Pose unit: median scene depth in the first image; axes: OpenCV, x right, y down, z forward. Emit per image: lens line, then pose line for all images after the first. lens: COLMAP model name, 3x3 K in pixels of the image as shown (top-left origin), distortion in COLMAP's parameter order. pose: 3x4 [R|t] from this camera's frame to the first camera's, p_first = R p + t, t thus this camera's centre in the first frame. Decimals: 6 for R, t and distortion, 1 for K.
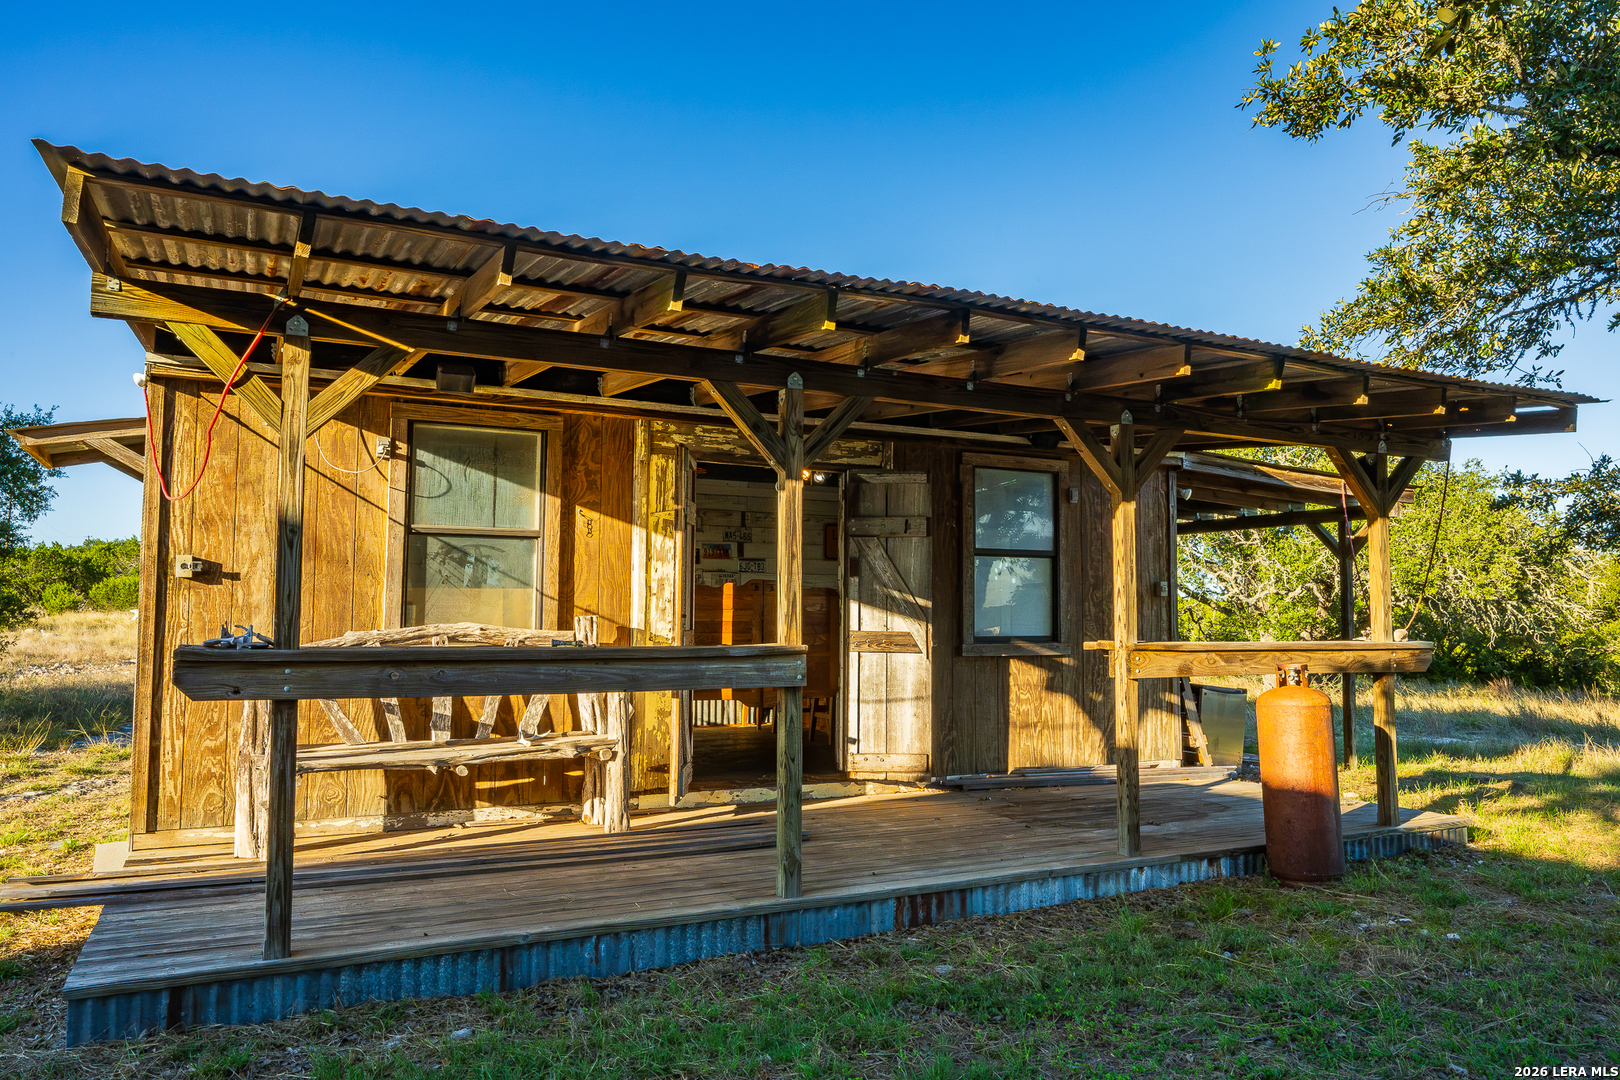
lens RADIAL K [[1209.0, 0, 810.0], [0, 1209.0, 540.0], [0, 0, 1]] dist [-0.005009, 0.001132]
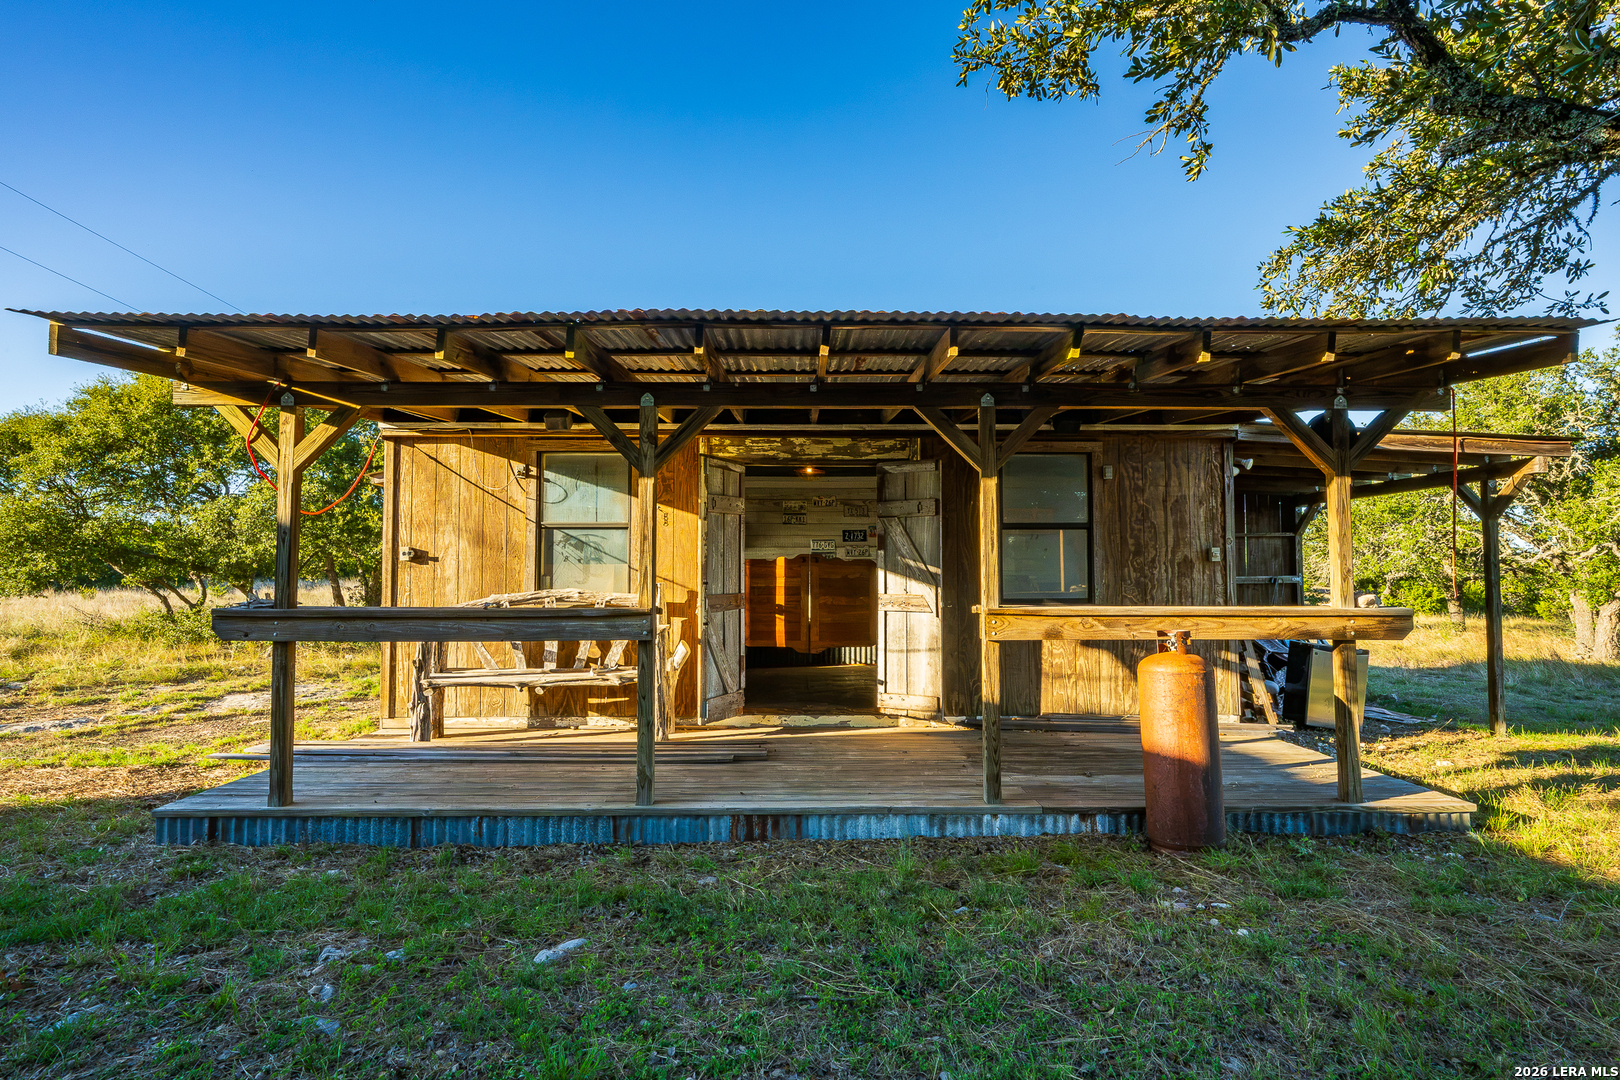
lens RADIAL K [[855.9, 0, 810.0], [0, 855.9, 540.0], [0, 0, 1]] dist [-0.001610, -0.000414]
pose [[0.884596, -0.026189, -0.465622, 0.446888], [0.035309, 0.999317, 0.010873, 0.009463], [0.465019, -0.026059, 0.884917, 0.226606]]
